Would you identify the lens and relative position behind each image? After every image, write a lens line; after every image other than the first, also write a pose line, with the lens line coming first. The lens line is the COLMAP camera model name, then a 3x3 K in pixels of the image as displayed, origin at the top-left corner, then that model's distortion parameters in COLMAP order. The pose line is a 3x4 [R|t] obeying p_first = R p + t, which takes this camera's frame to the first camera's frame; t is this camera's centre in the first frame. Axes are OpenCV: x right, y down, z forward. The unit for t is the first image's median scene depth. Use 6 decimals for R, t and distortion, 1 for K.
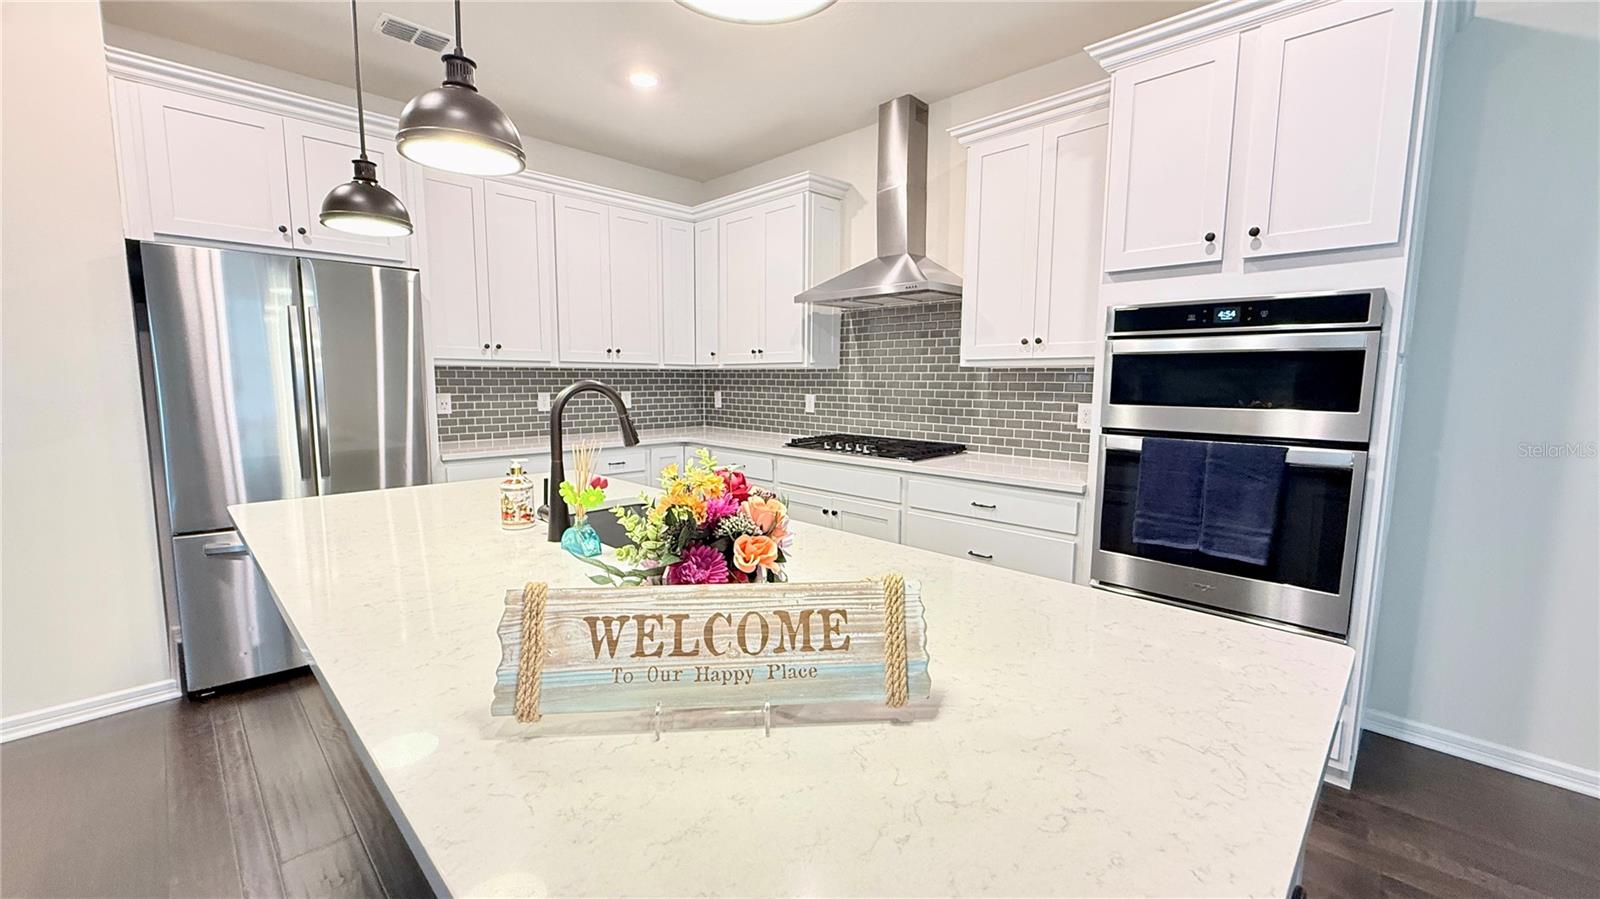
lens RADIAL K [[629.4, 0, 792.6], [0, 629.4, 446.3], [0, 0, 1]] dist [0.003160, -0.000111]
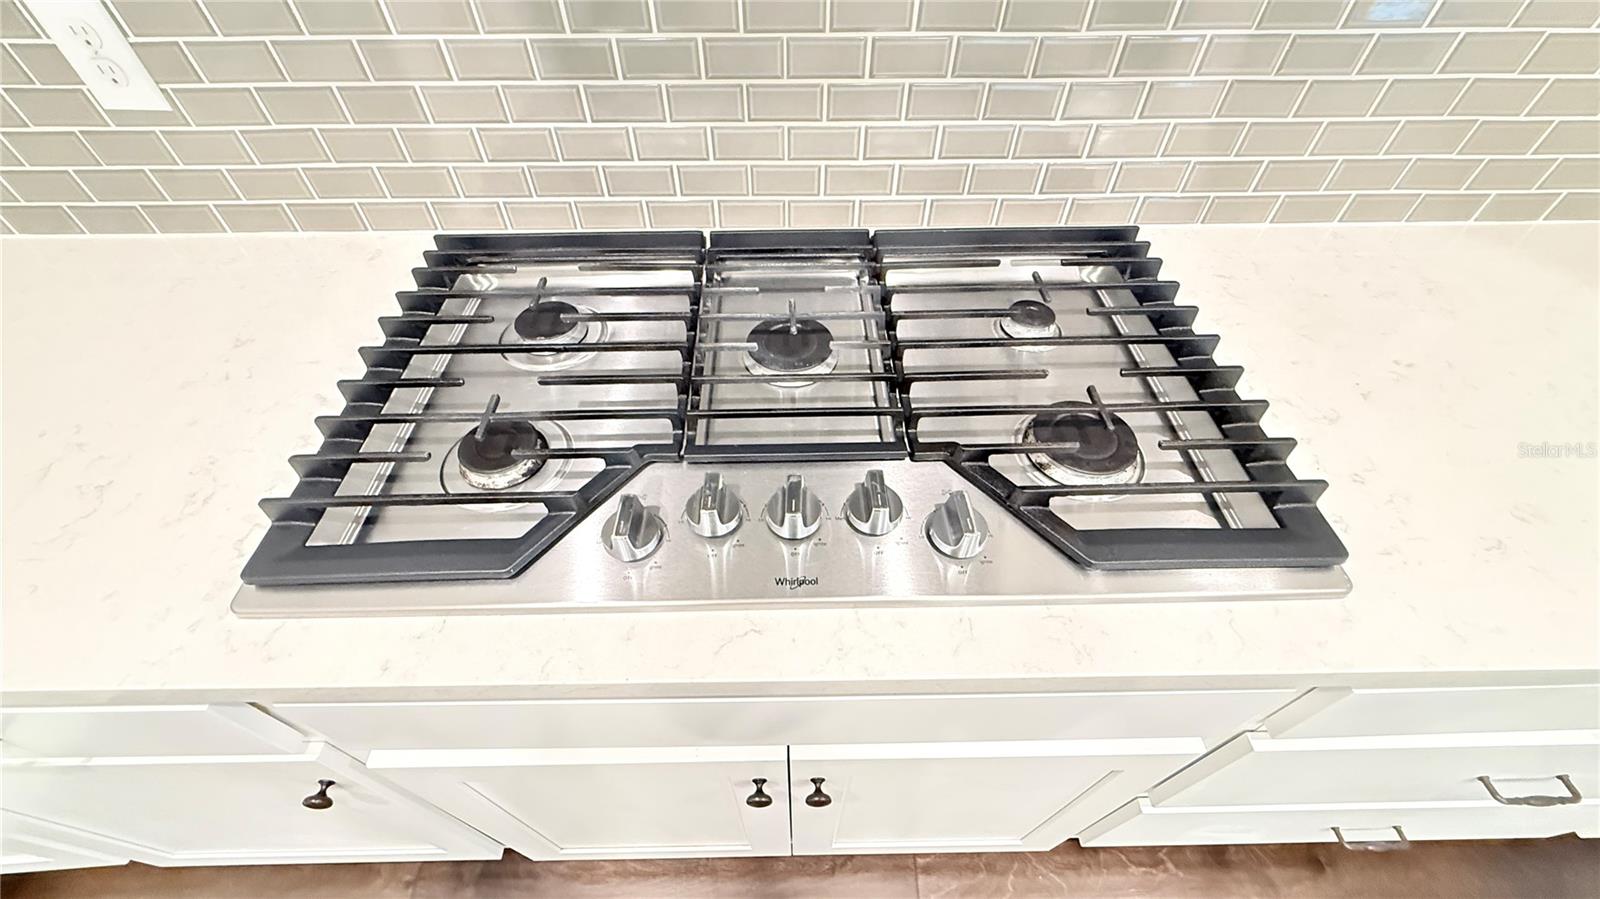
lens RADIAL K [[629.4, 0, 795.1], [0, 629.4, 443.0], [0, 0, 1]] dist [0.003160, -0.000111]
pose [[0.695455, -0.534736, 0.479999, 0.020866], [0.087155, 0.725832, 0.682328, -0.098646], [-0.713264, -0.432694, 0.551389, 0.782519]]
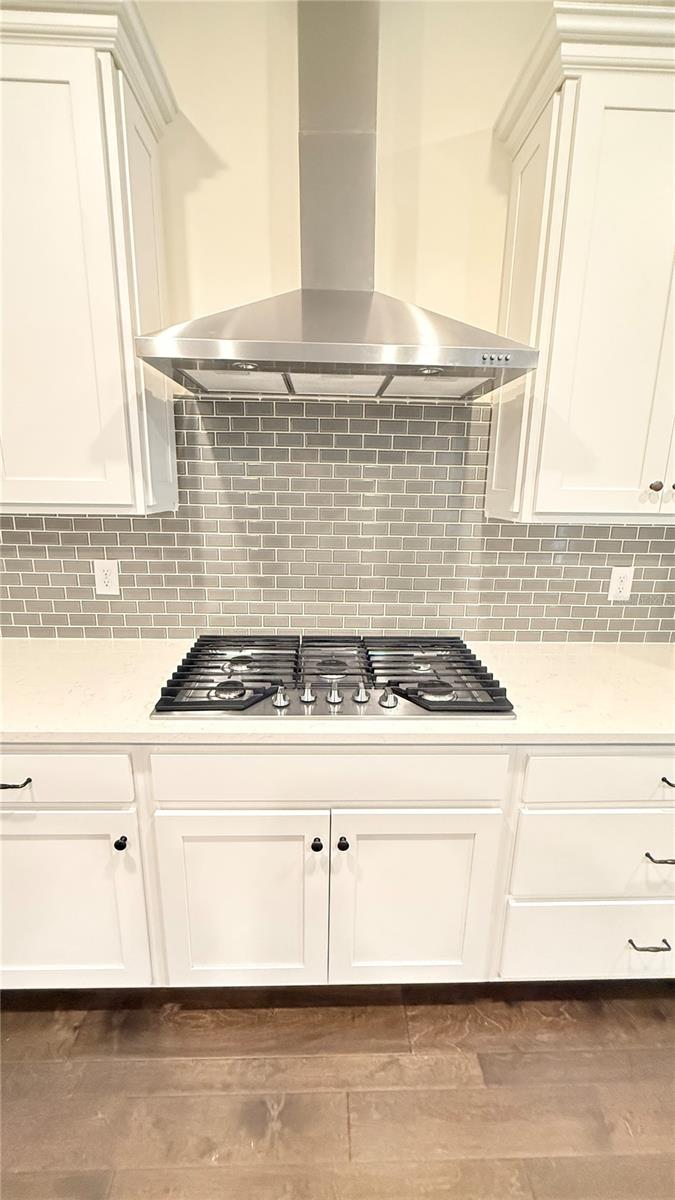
lens RADIAL K [[472.0, 0, 336.6], [0, 472.0, 598.6], [0, 0, 1]] dist [0.003160, -0.000111]
pose [[0.685053, -0.158327, 0.711080, -0.129361], [0.068106, 0.985741, 0.153869, -0.105380], [-0.725303, -0.056979, 0.686068, 0.642989]]
